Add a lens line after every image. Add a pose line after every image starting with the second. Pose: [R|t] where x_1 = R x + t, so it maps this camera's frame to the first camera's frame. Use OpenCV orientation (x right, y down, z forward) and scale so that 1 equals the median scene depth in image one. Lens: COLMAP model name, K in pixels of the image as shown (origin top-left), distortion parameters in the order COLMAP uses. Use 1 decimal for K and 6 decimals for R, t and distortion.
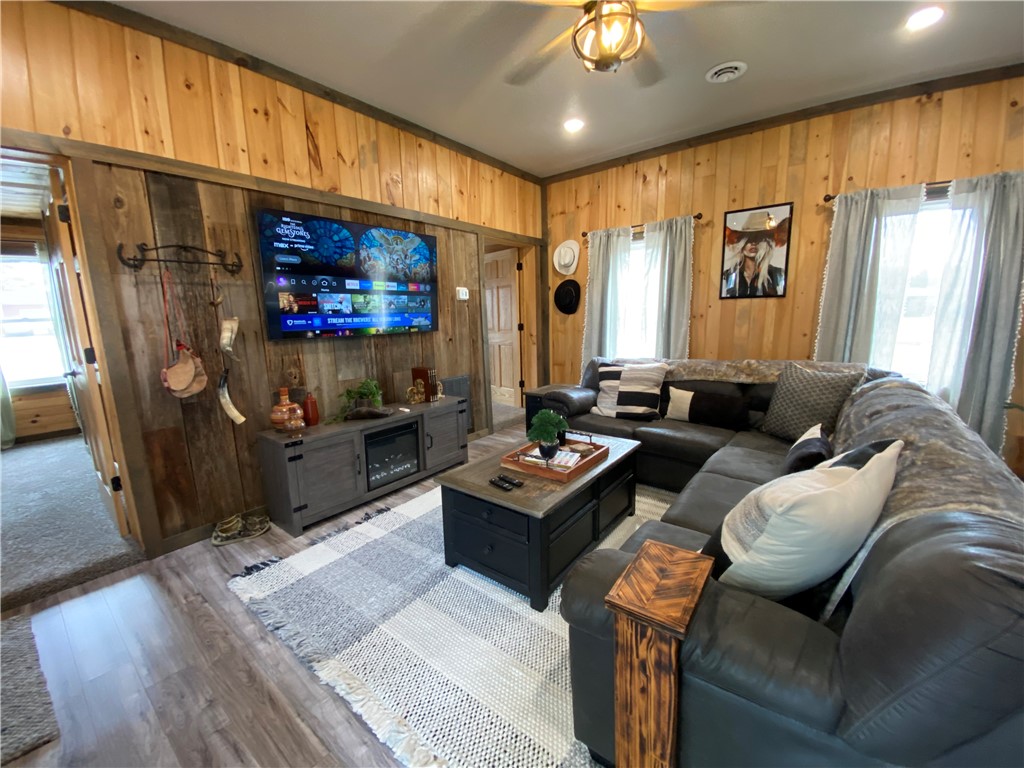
lens RADIAL K [[411.1, 0, 506.9], [0, 411.1, 389.3], [0, 0, 1]] dist [0.009388, -0.017329]
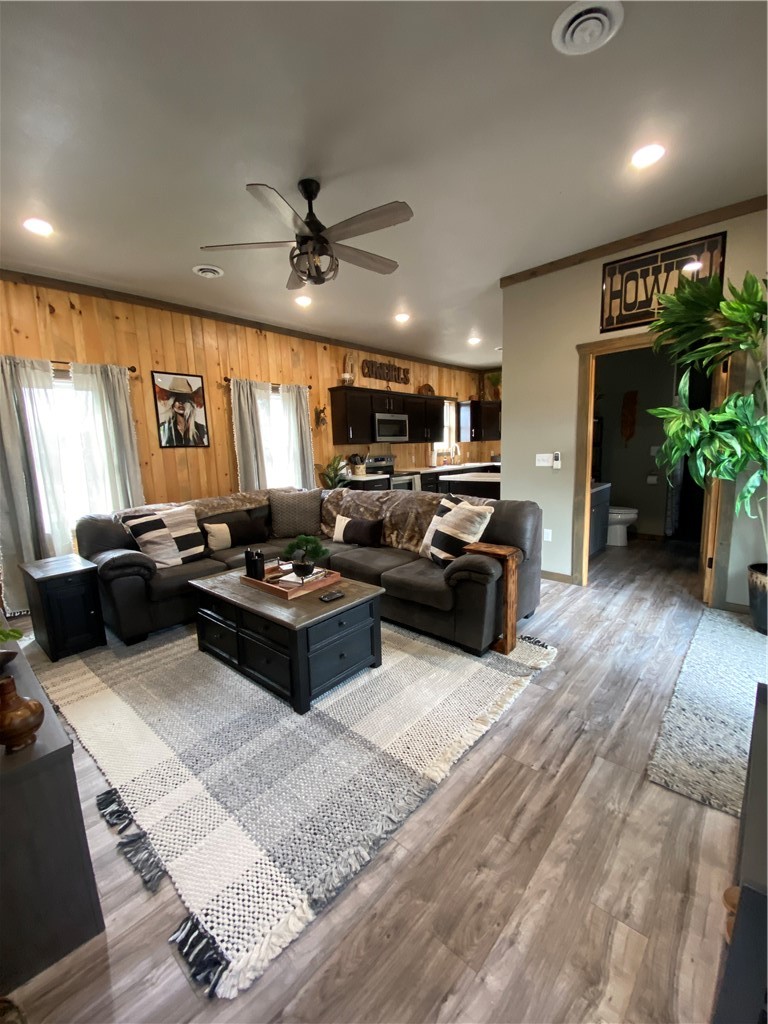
lens RADIAL K [[411.1, 0, 380.4], [0, 411.1, 511.2], [0, 0, 1]] dist [0.009388, -0.017329]
pose [[0.072920, -0.133609, 0.988348, -0.661253], [0.211271, 0.970565, 0.115617, -0.067812], [-0.974704, 0.200378, 0.099002, 0.413735]]
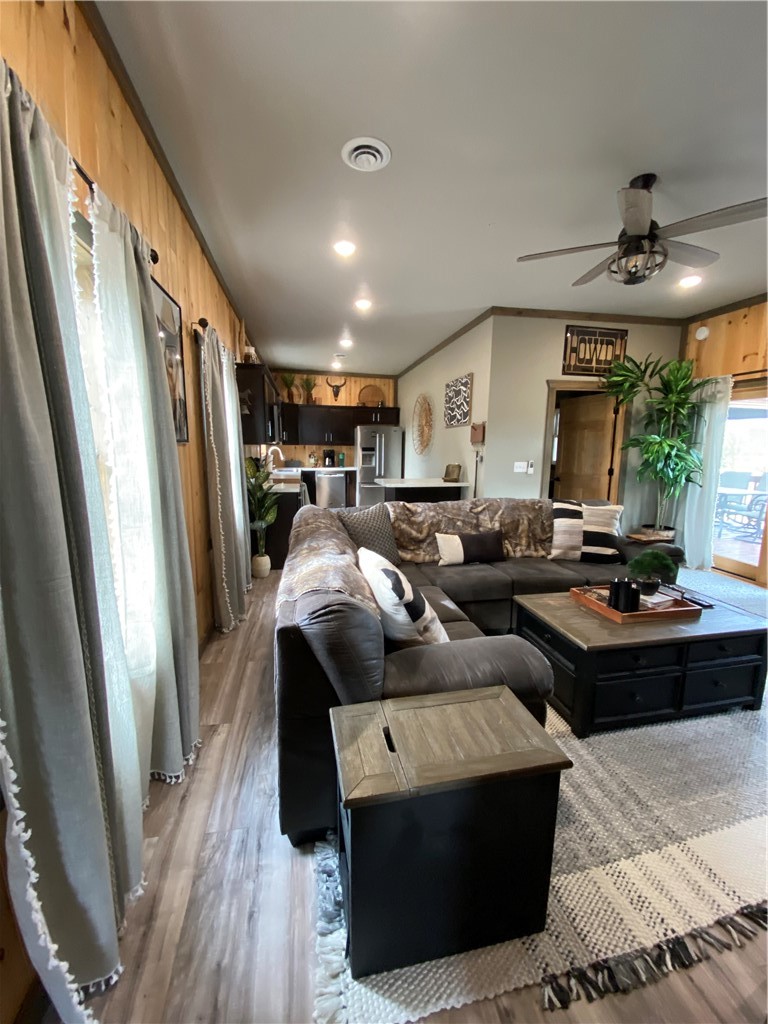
lens RADIAL K [[409.2, 0, 382.0], [0, 409.2, 510.9], [0, 0, 1]] dist [0.023005, -0.023745]
pose [[-0.751789, -0.087458, 0.653578, -0.038588], [0.127941, 0.952983, 0.274690, -0.287623], [-0.646872, 0.290128, -0.705253, 1.424466]]
